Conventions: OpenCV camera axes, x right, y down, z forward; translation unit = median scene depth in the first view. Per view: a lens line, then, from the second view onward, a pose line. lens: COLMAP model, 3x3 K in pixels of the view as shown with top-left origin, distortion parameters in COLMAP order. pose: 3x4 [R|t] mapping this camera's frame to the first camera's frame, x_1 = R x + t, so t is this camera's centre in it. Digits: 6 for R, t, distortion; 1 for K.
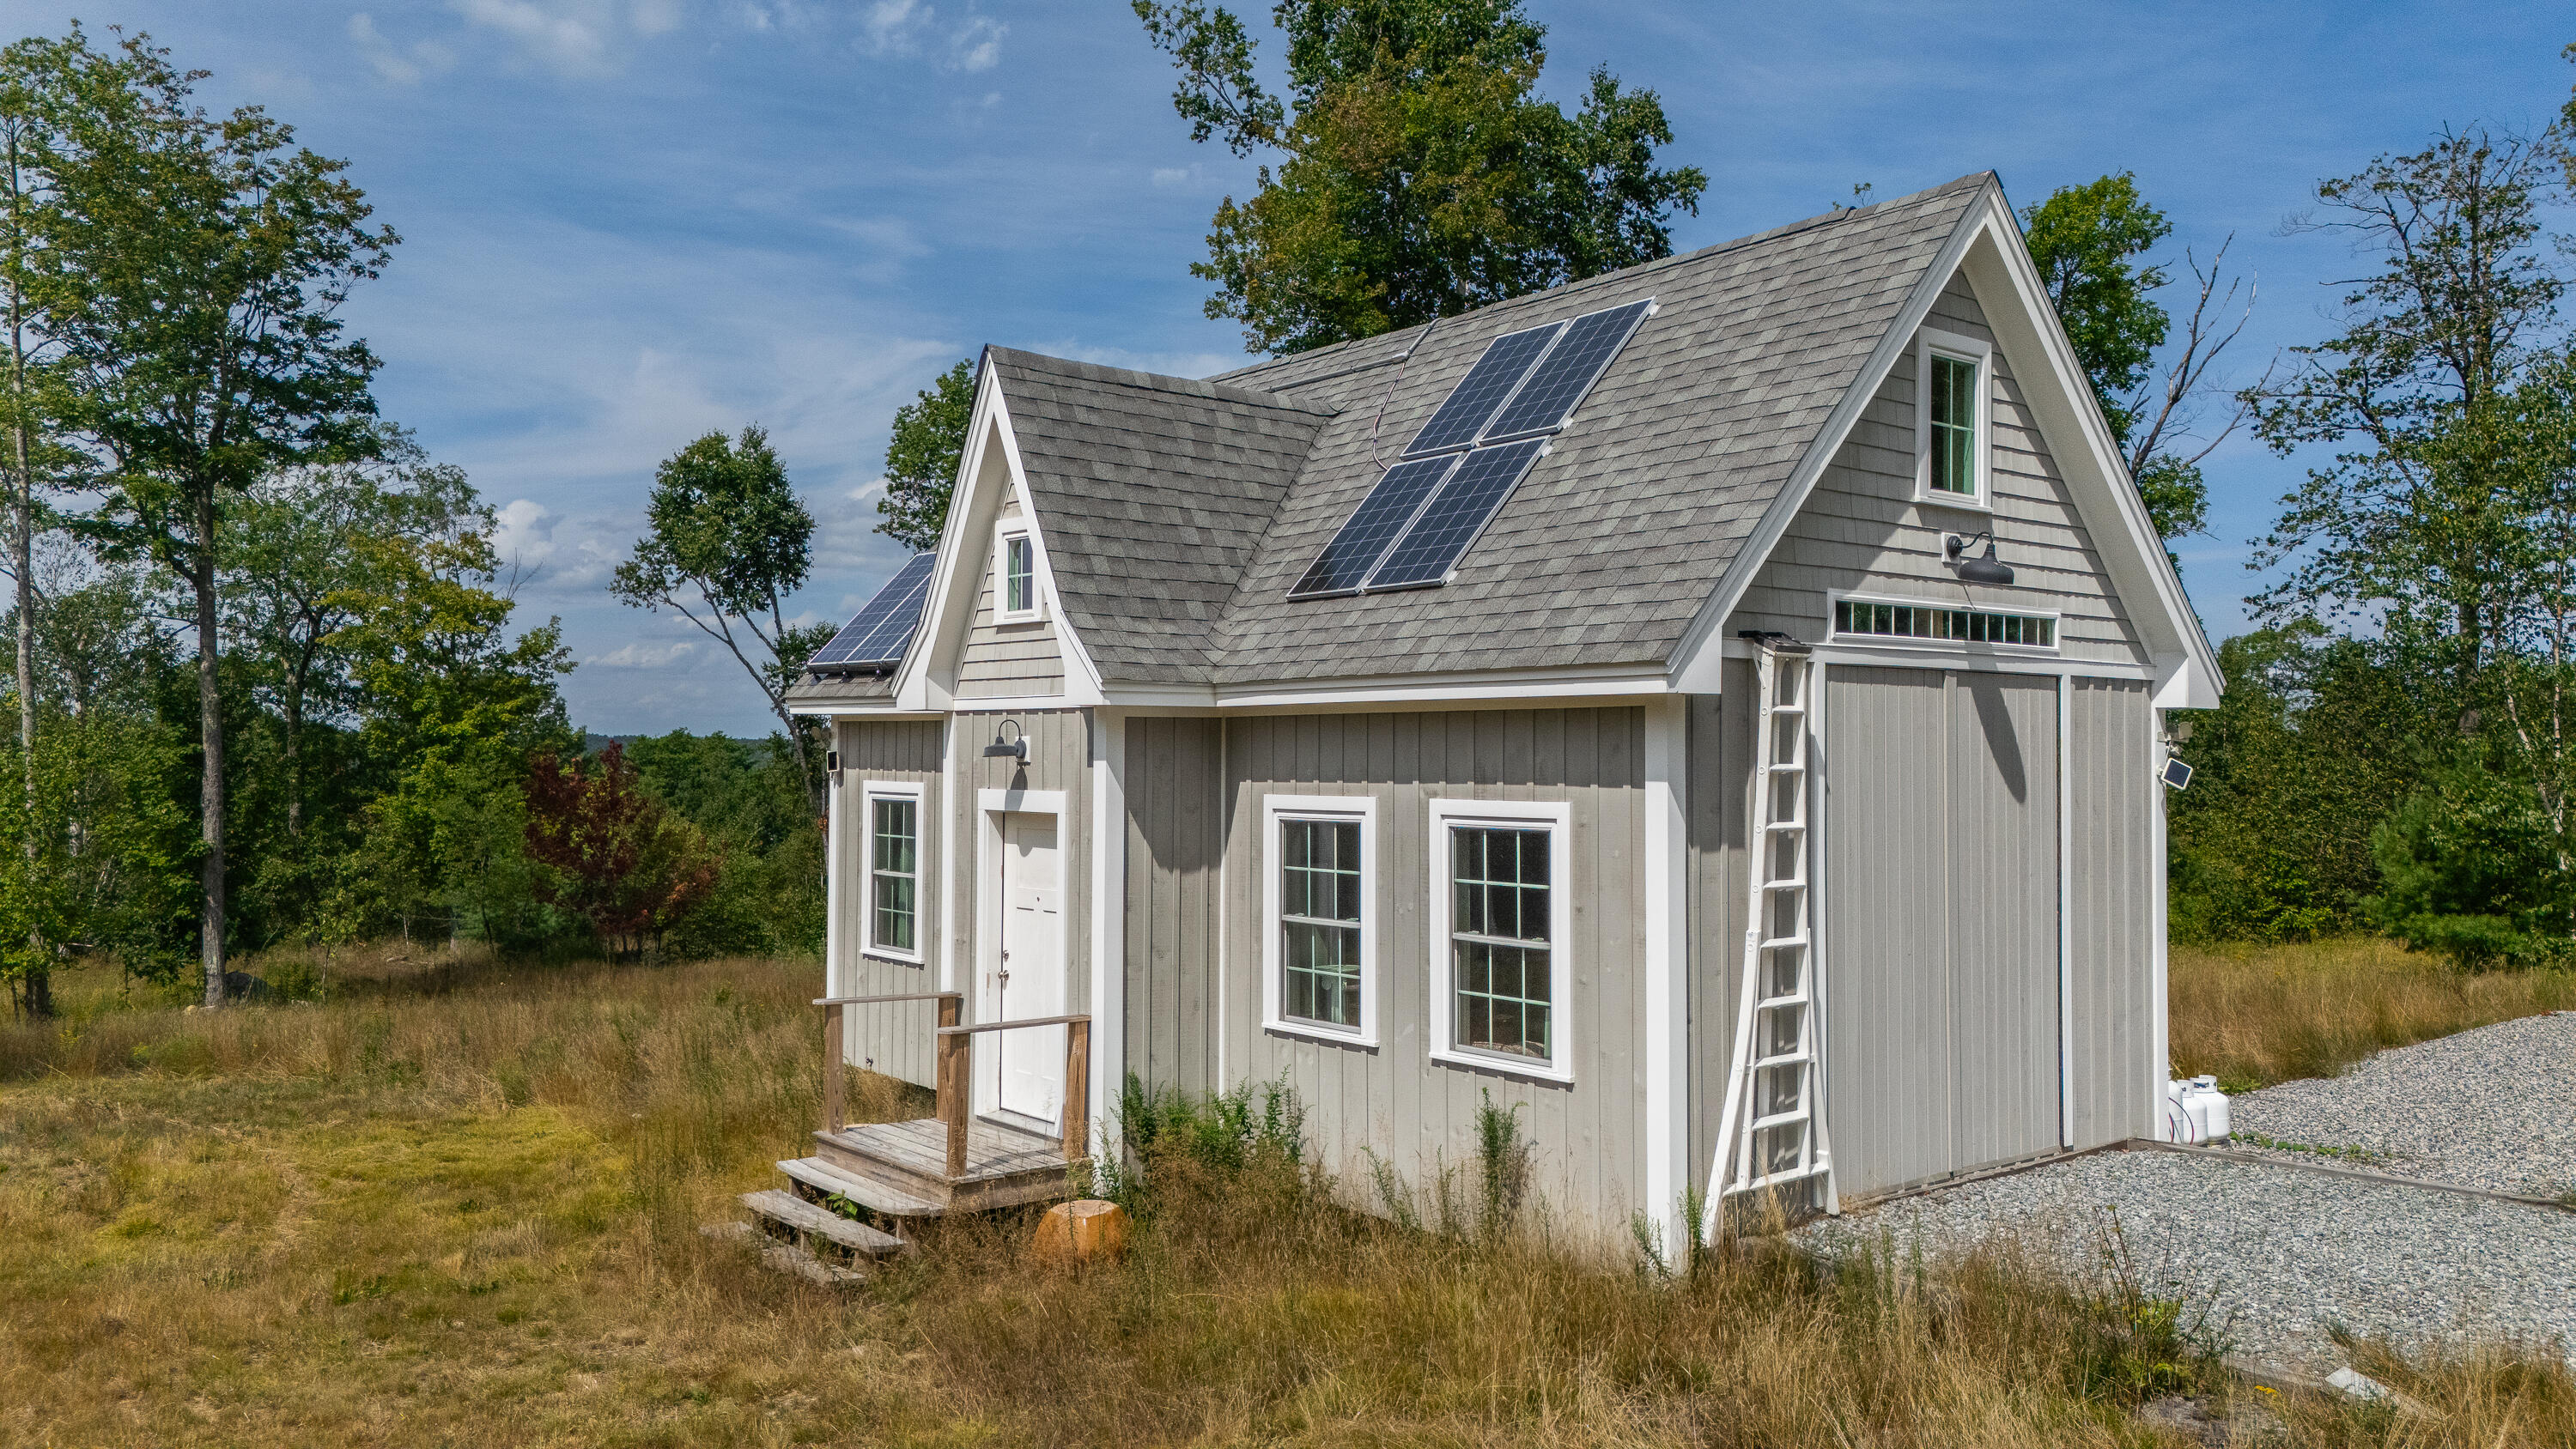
lens RADIAL K [[1887.0, 0, 1349.1], [0, 1887.0, 723.7], [0, 0, 1]] dist [0.058865, -0.052020]
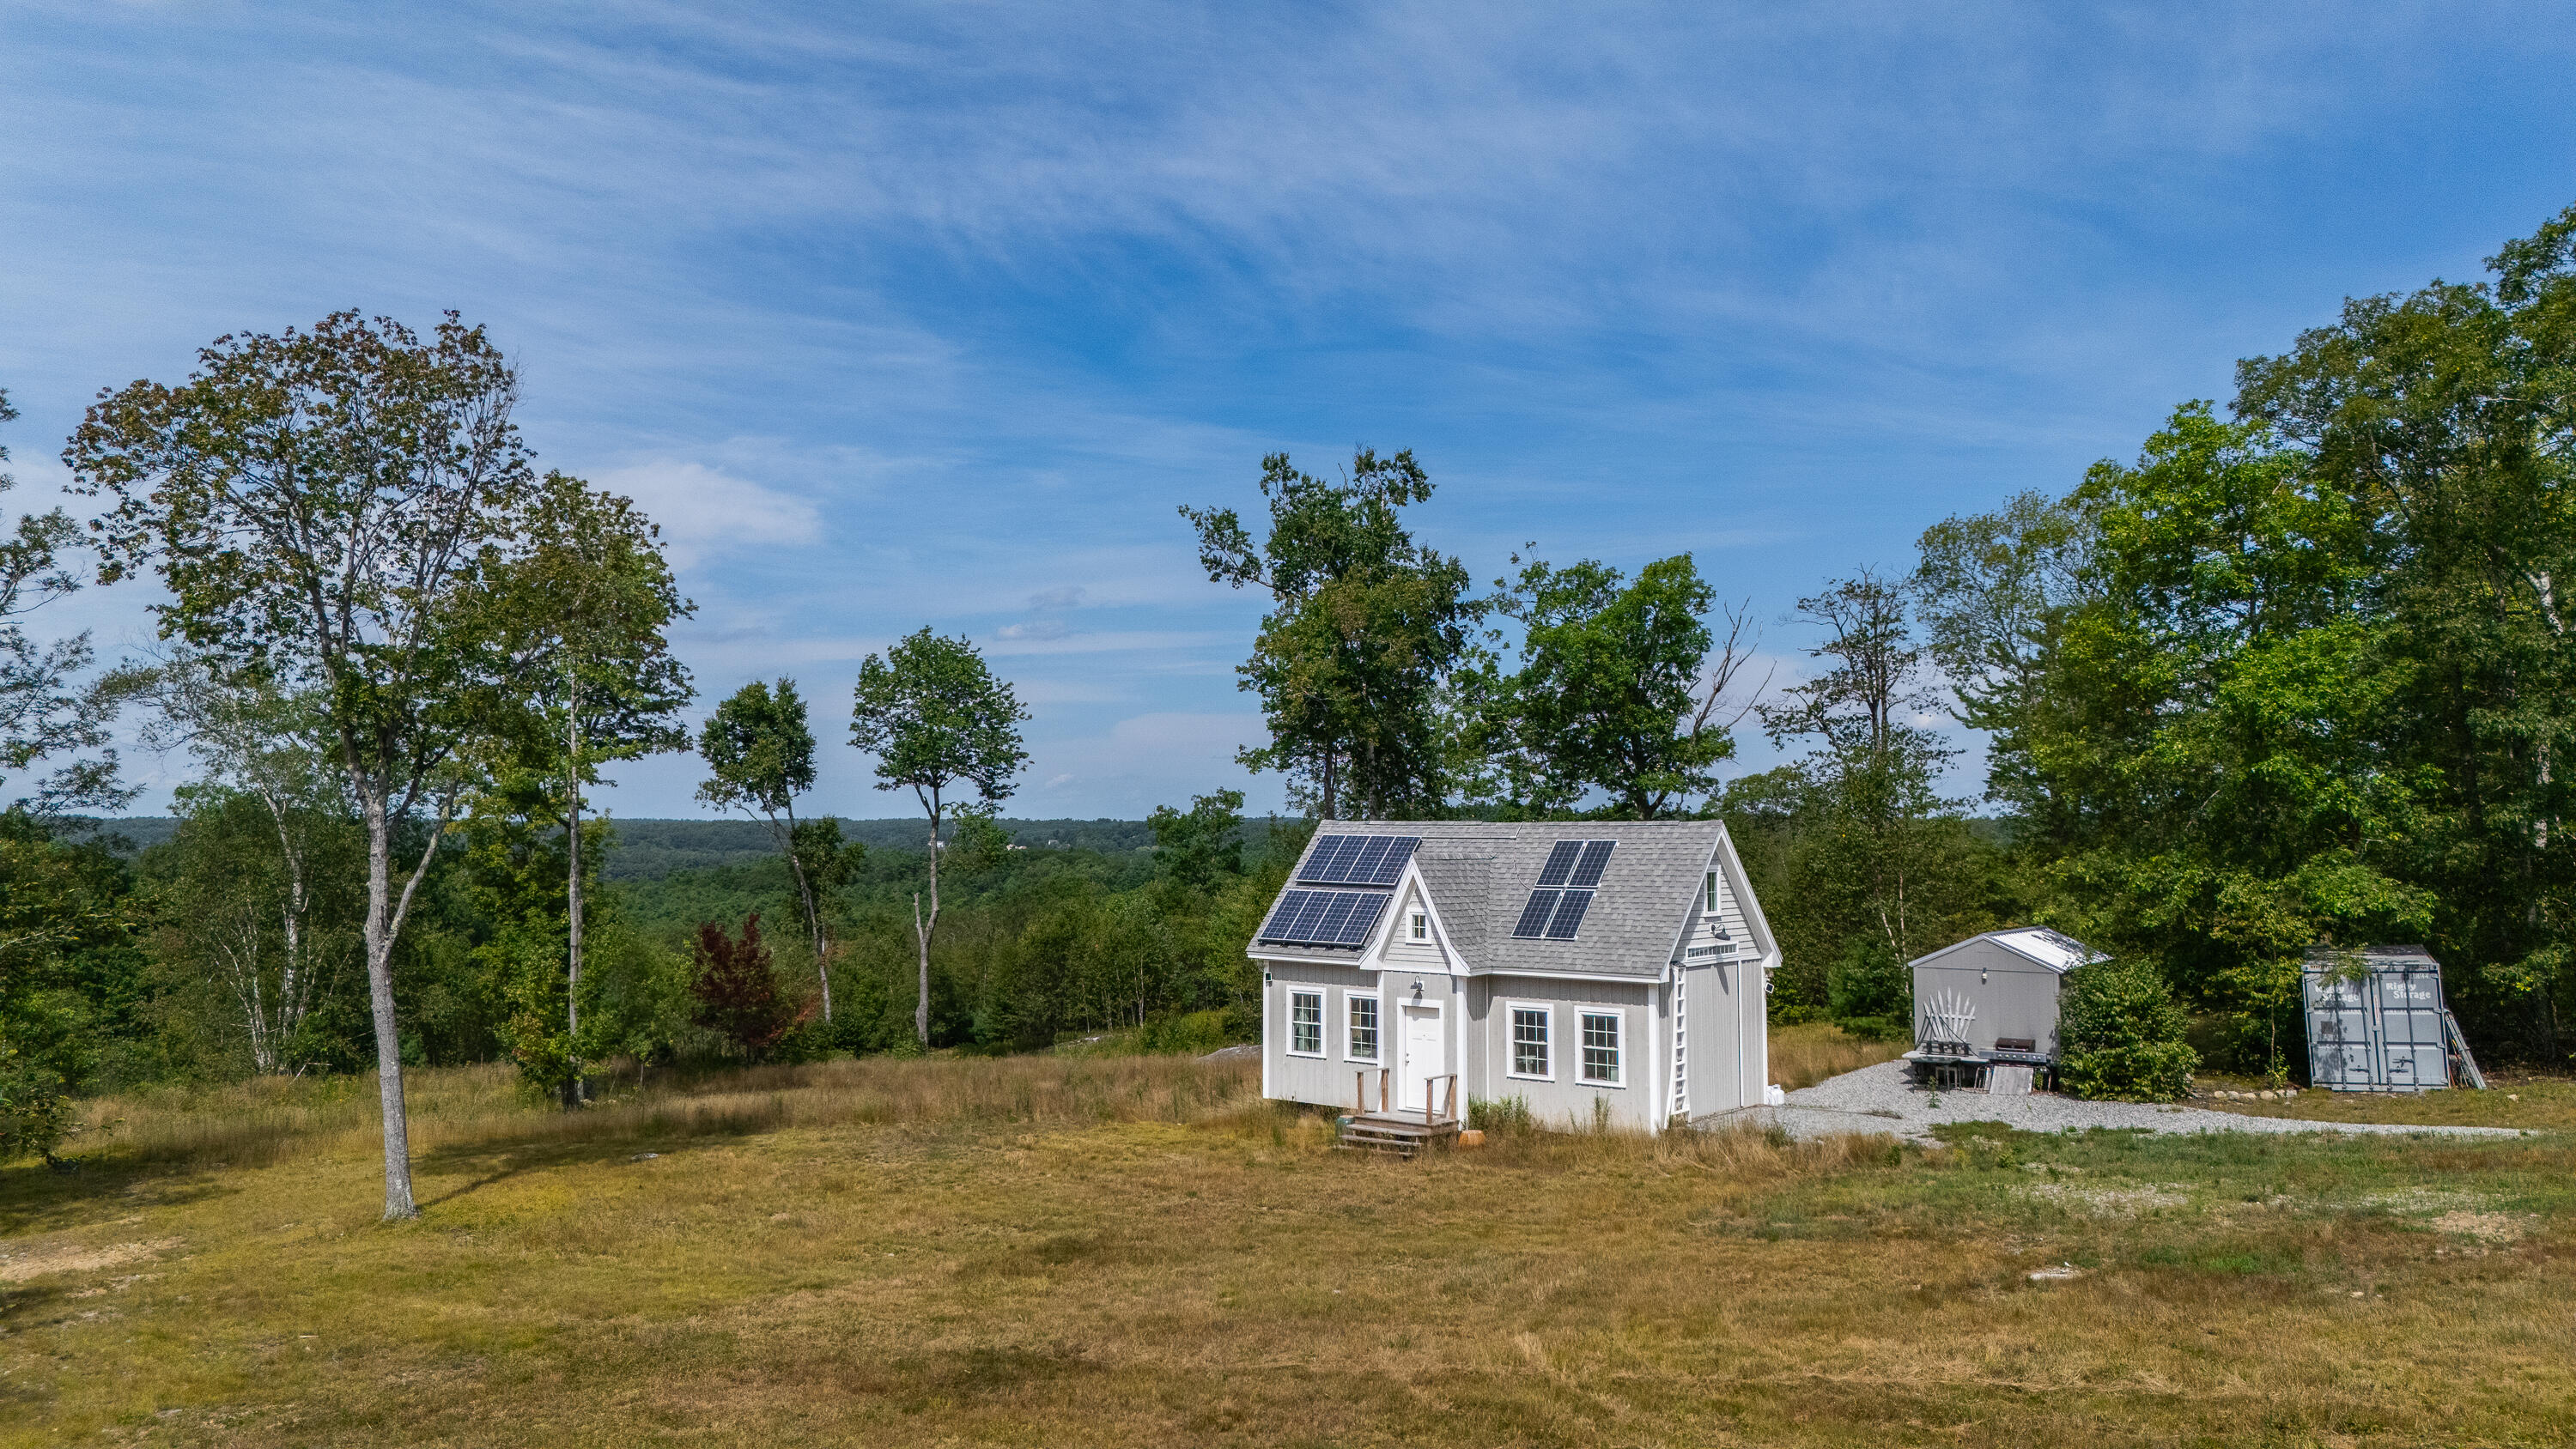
lens RADIAL K [[1887.0, 0, 1285.2], [0, 1887.0, 722.7], [0, 0, 1]] dist [0.058865, -0.052020]
pose [[0.977618, 0.012143, 0.210037, -1.036215], [-0.004126, 0.999248, -0.038567, -0.294236], [-0.210347, 0.036837, 0.976932, -1.957253]]
